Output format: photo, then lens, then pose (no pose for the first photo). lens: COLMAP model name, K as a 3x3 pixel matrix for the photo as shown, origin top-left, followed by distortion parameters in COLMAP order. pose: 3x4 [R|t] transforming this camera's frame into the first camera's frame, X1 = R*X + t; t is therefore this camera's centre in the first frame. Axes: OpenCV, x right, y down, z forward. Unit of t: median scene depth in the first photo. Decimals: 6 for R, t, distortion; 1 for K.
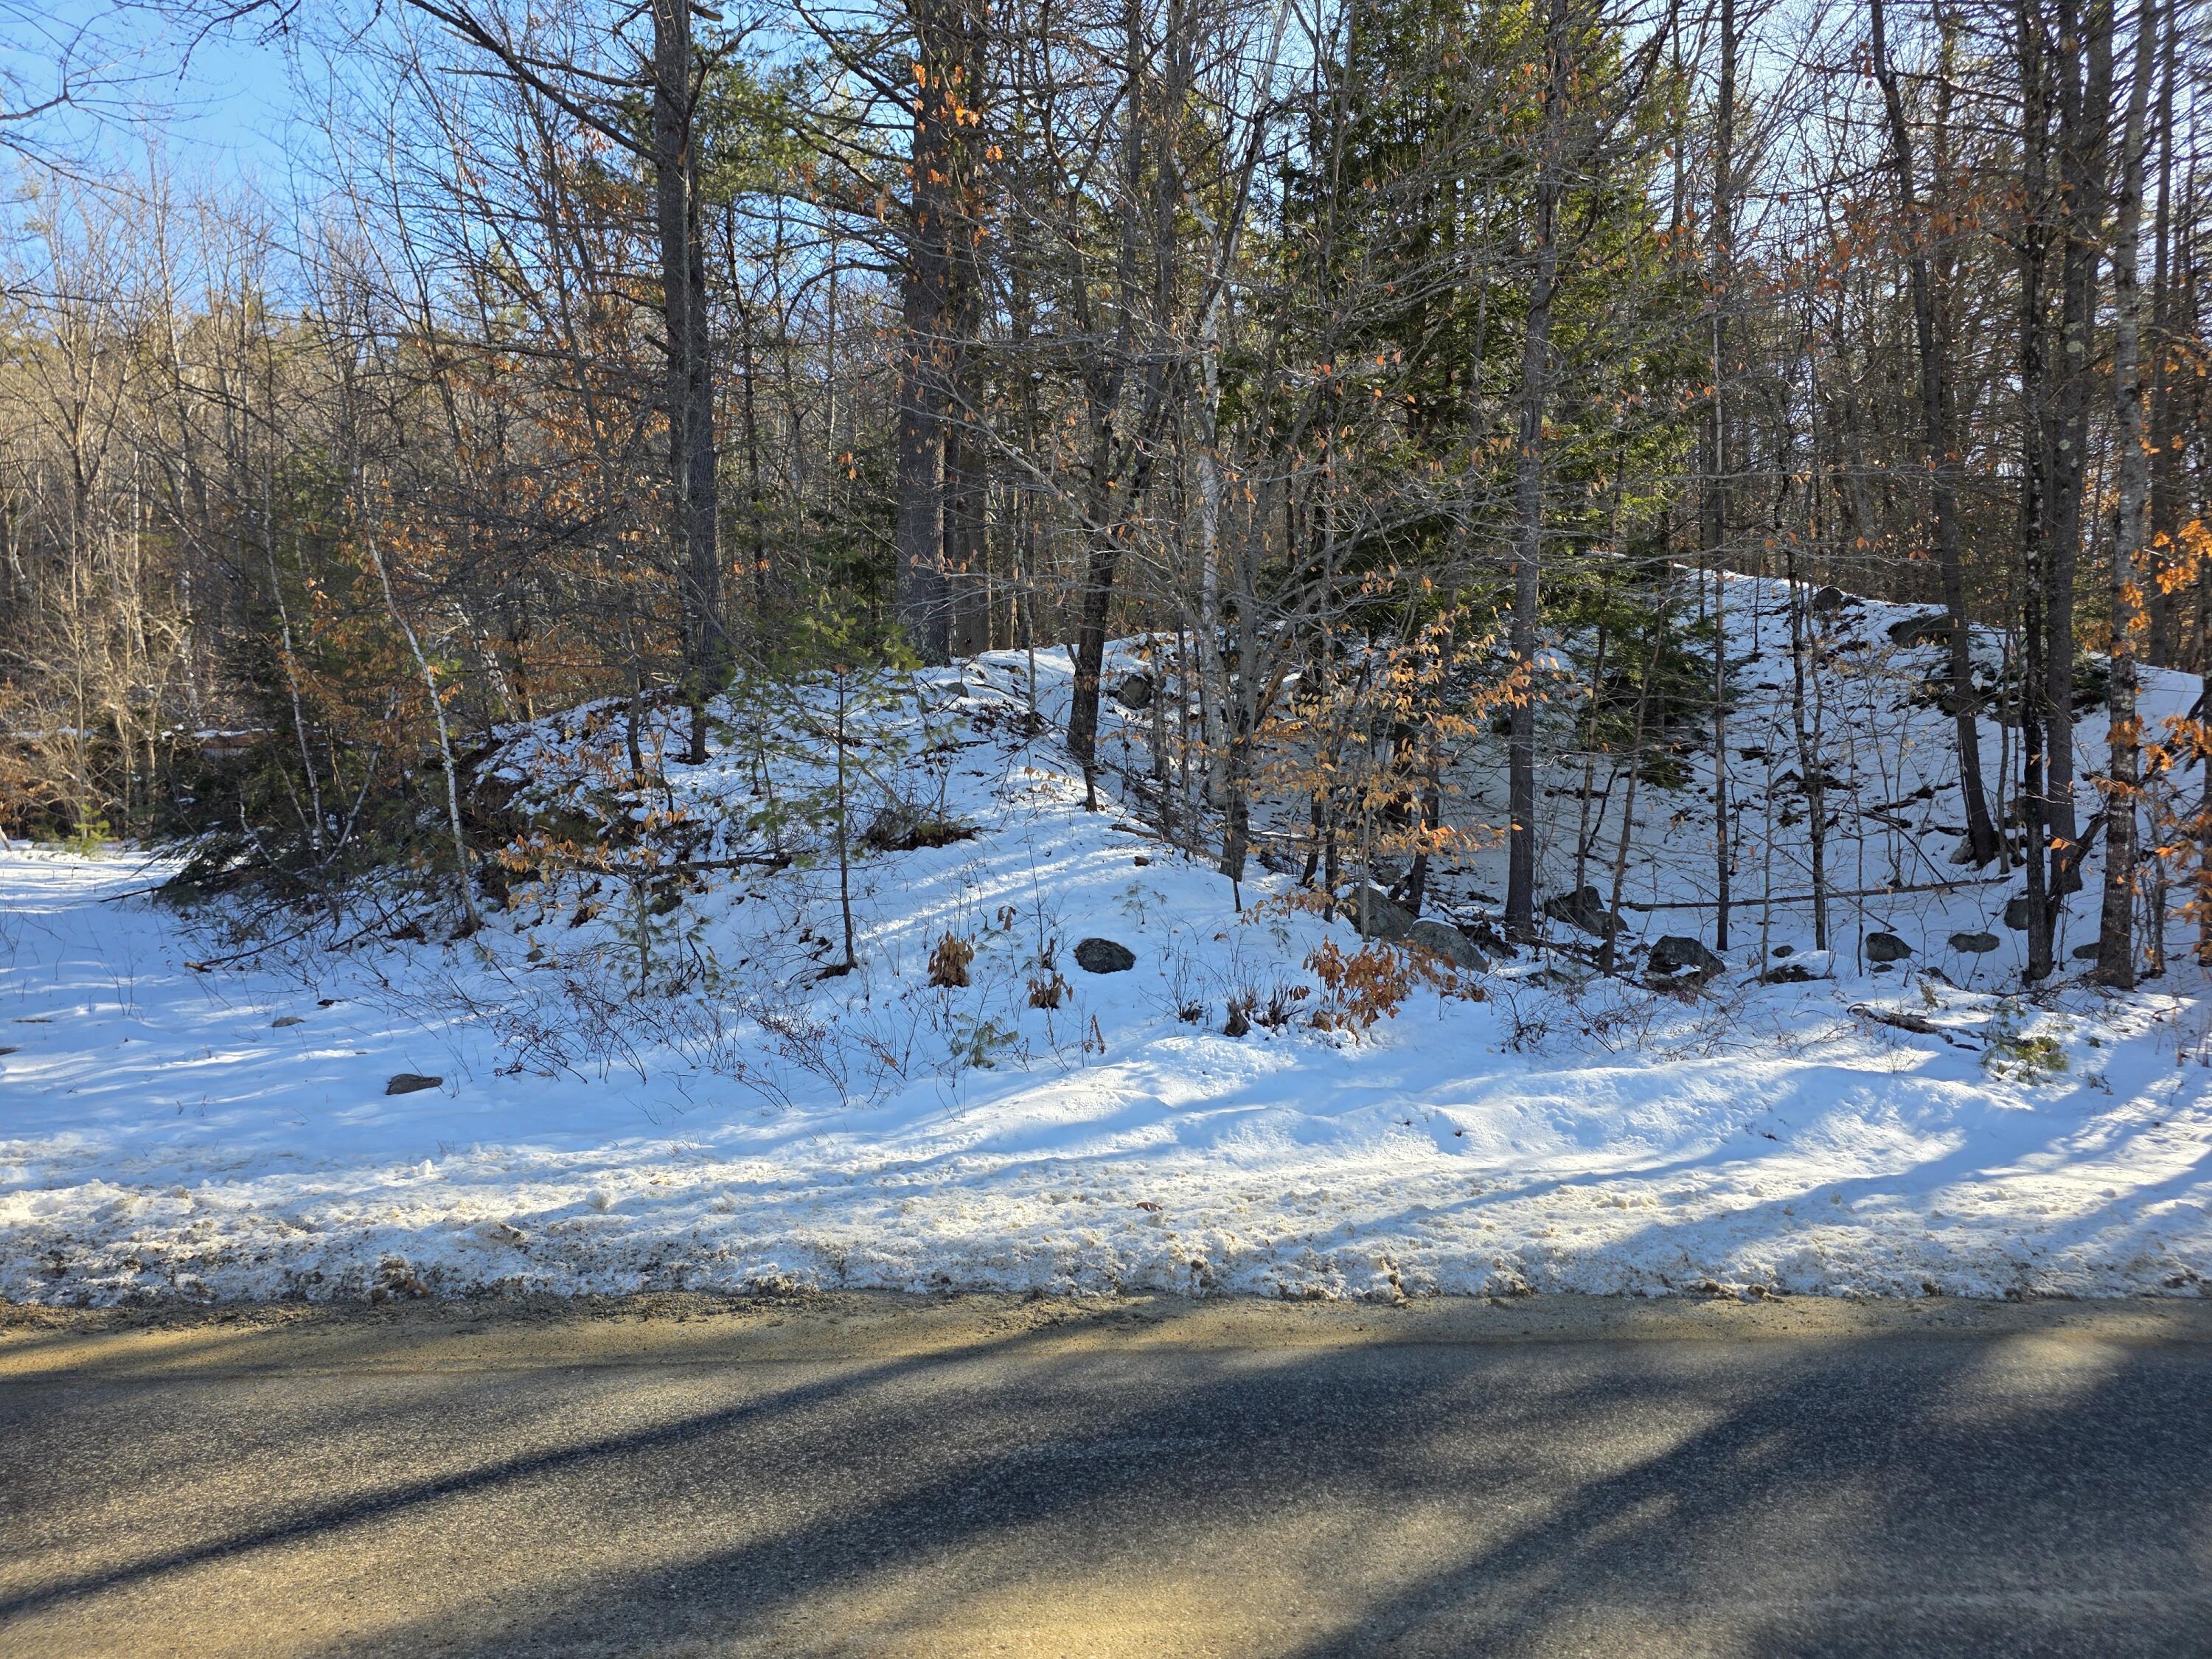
lens RADIAL K [[1493.2, 0, 1101.9], [0, 1493.2, 821.9], [0, 0, 1]] dist [0.086845, -0.084644]
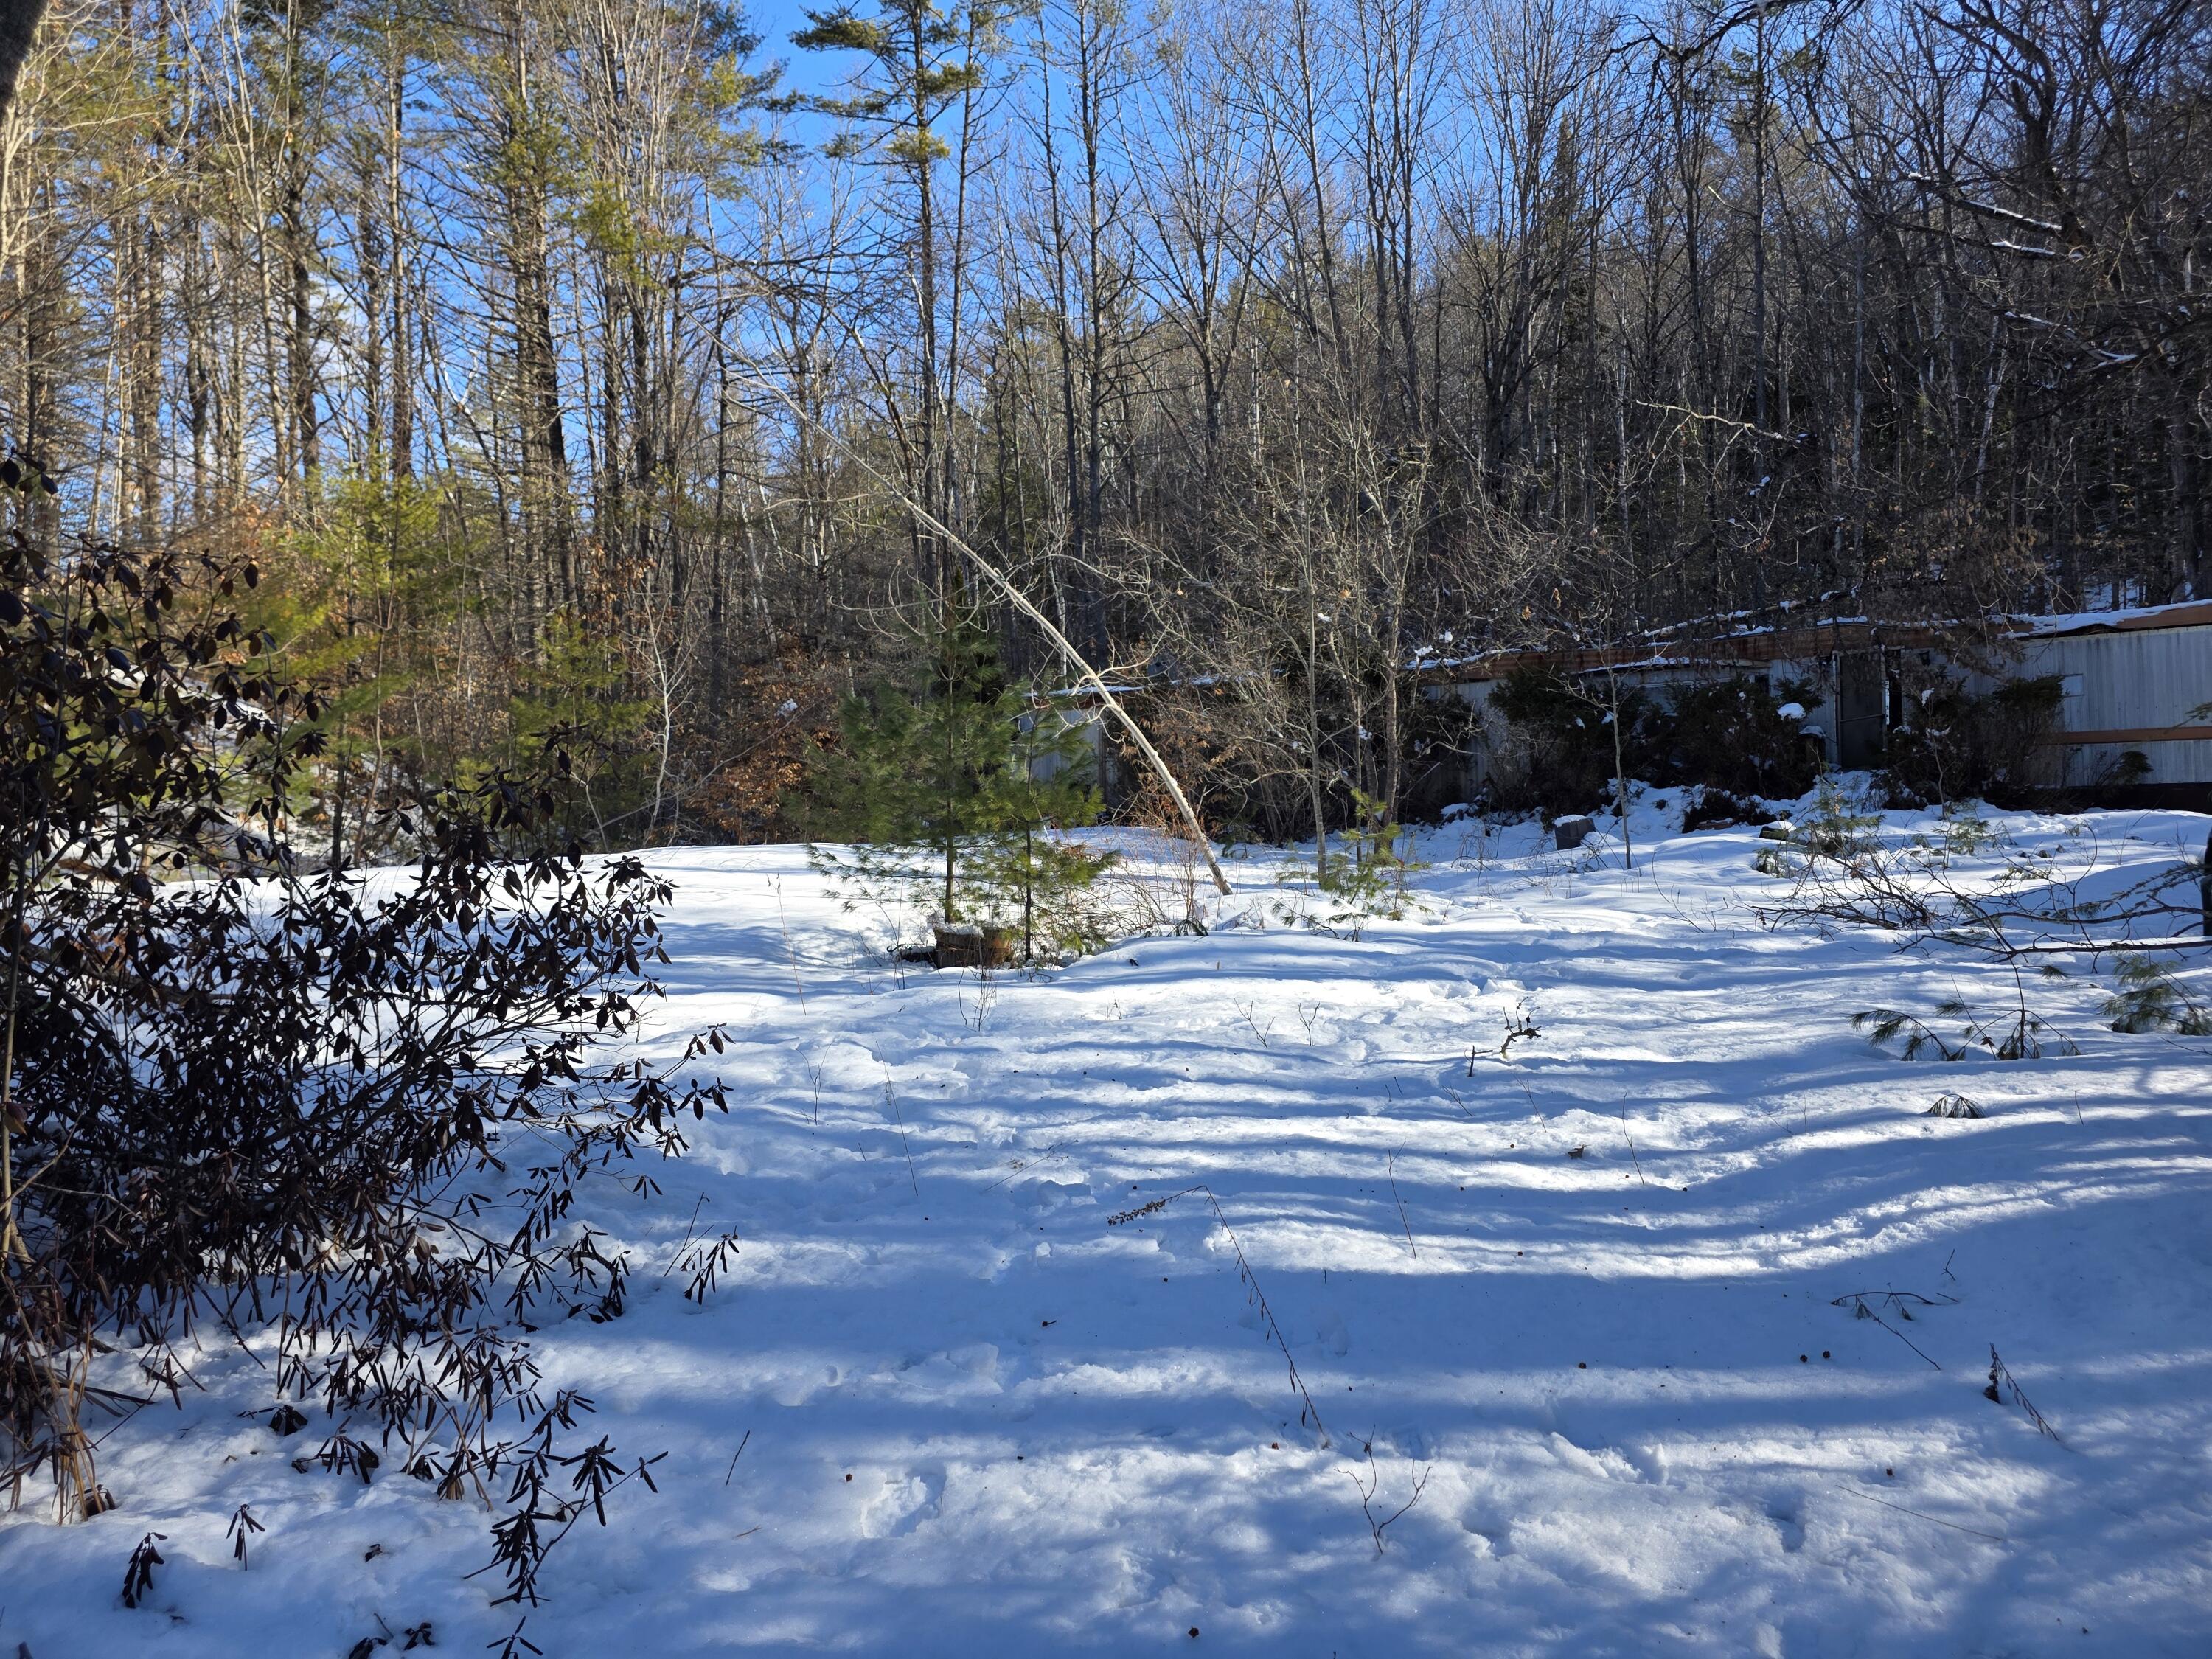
lens RADIAL K [[1508.5, 0, 1101.8], [0, 1508.5, 805.9], [0, 0, 1]] dist [0.065315, -0.063487]
pose [[0.805248, -0.008267, -0.592881, -1.029146], [0.021039, 0.999672, 0.014635, -0.033363], [0.592565, -0.024258, 0.805157, 1.312787]]
